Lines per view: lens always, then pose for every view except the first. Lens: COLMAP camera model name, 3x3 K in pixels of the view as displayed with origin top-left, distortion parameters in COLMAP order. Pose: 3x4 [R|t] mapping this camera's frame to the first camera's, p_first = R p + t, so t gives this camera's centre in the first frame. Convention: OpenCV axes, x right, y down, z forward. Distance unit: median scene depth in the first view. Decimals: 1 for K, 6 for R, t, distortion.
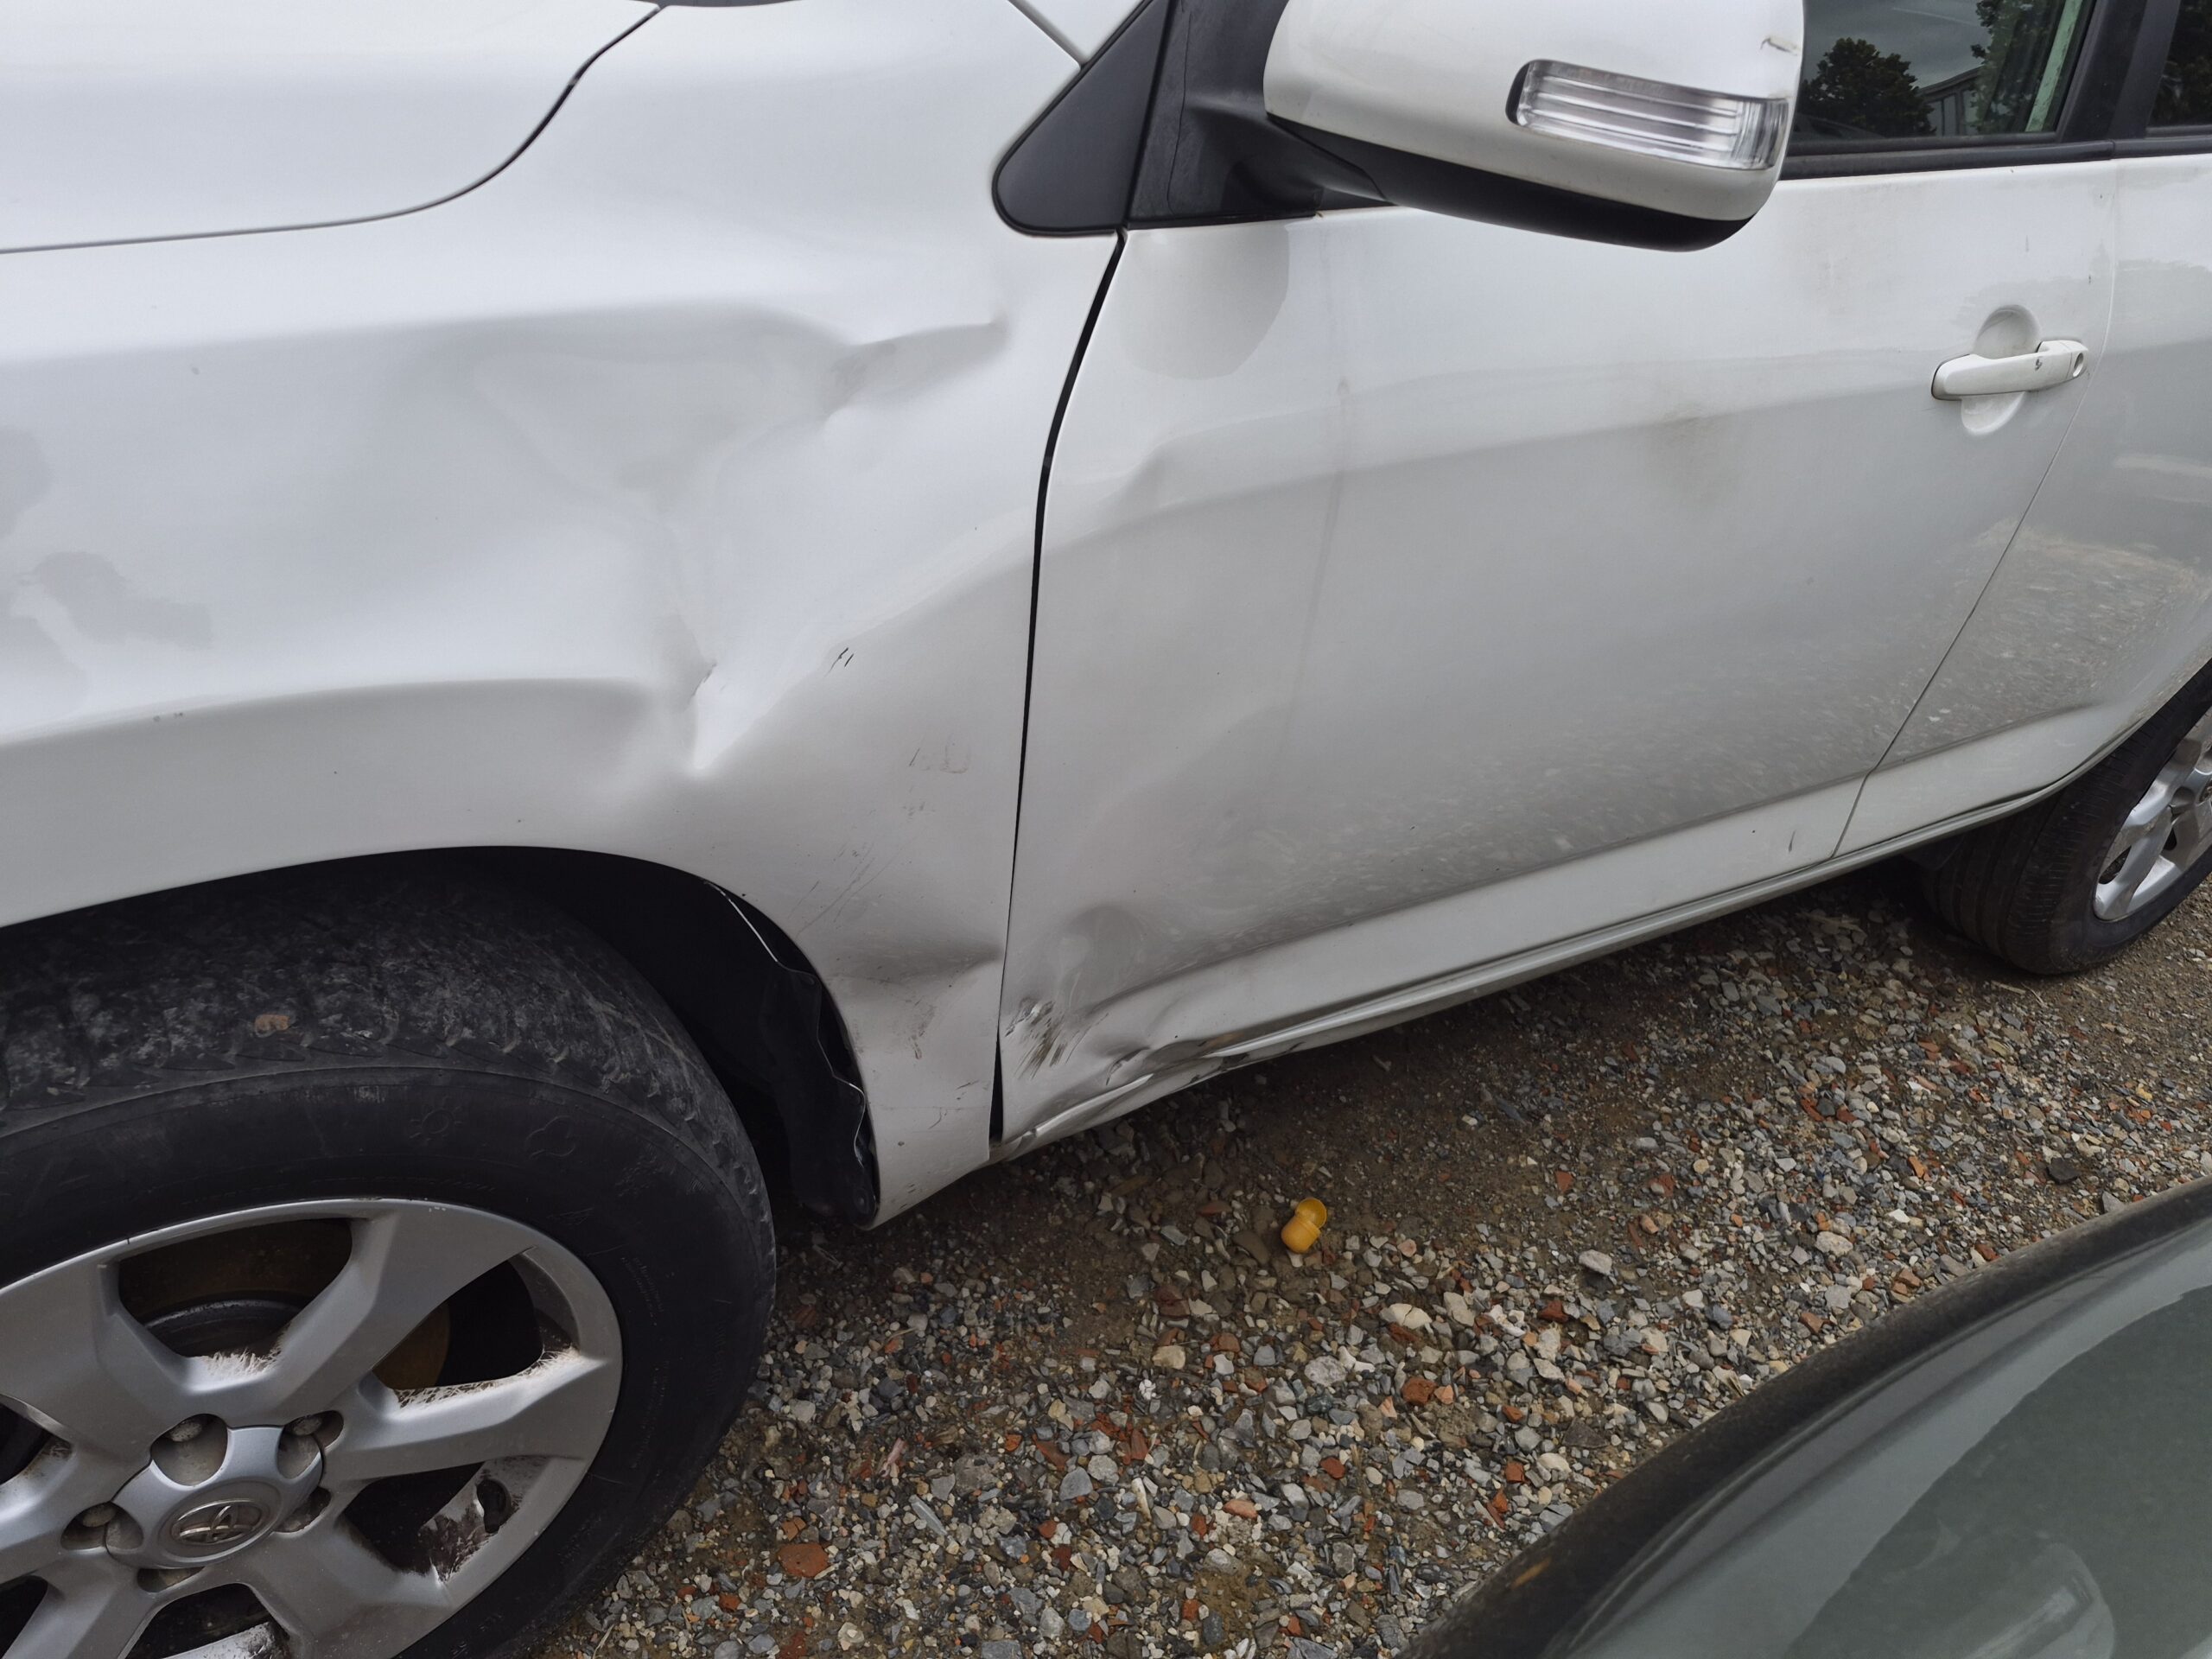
lens RADIAL K [[1486.2, 0, 1123.6], [0, 1486.2, 834.7], [0, 0, 1]] dist [0.008322, -0.020157]
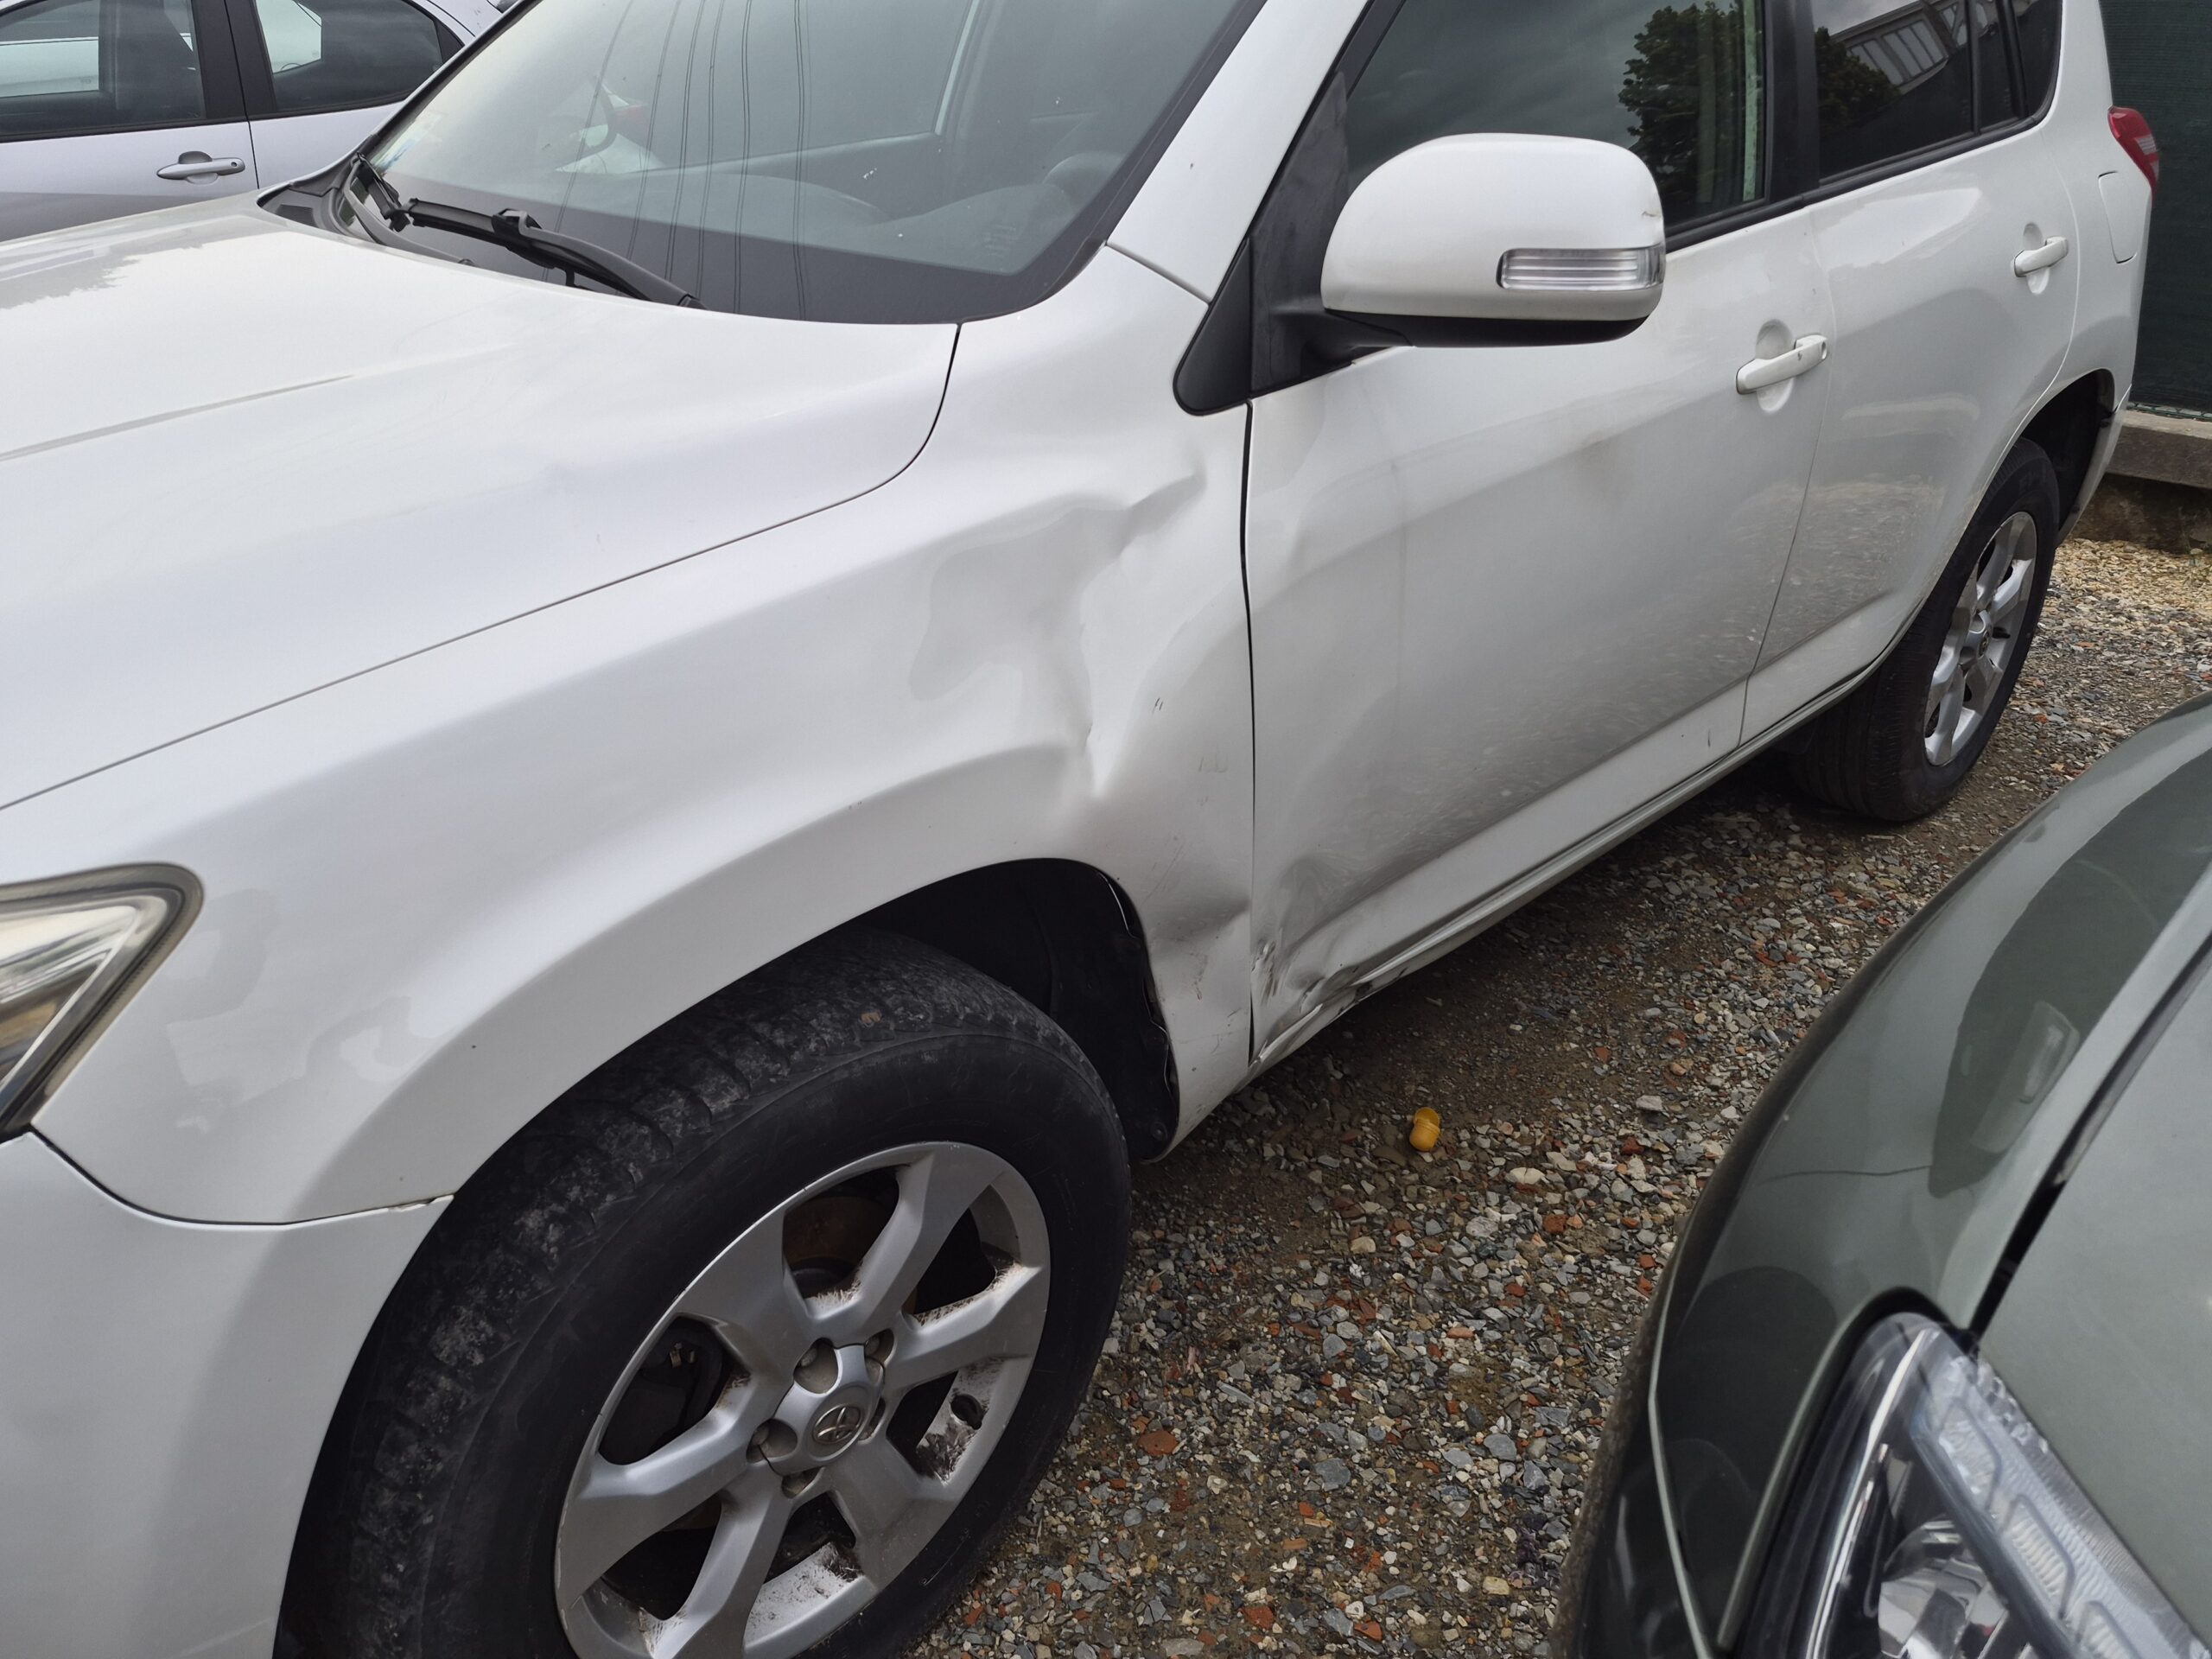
lens RADIAL K [[1486.2, 0, 1086.3], [0, 1486.2, 832.1], [0, 0, 1]] dist [0.008322, -0.020157]
pose [[0.968012, -0.233140, 0.092728, -0.277784], [0.240532, 0.967456, -0.078566, 0.069963], [-0.071394, 0.098357, 0.992587, -0.313115]]
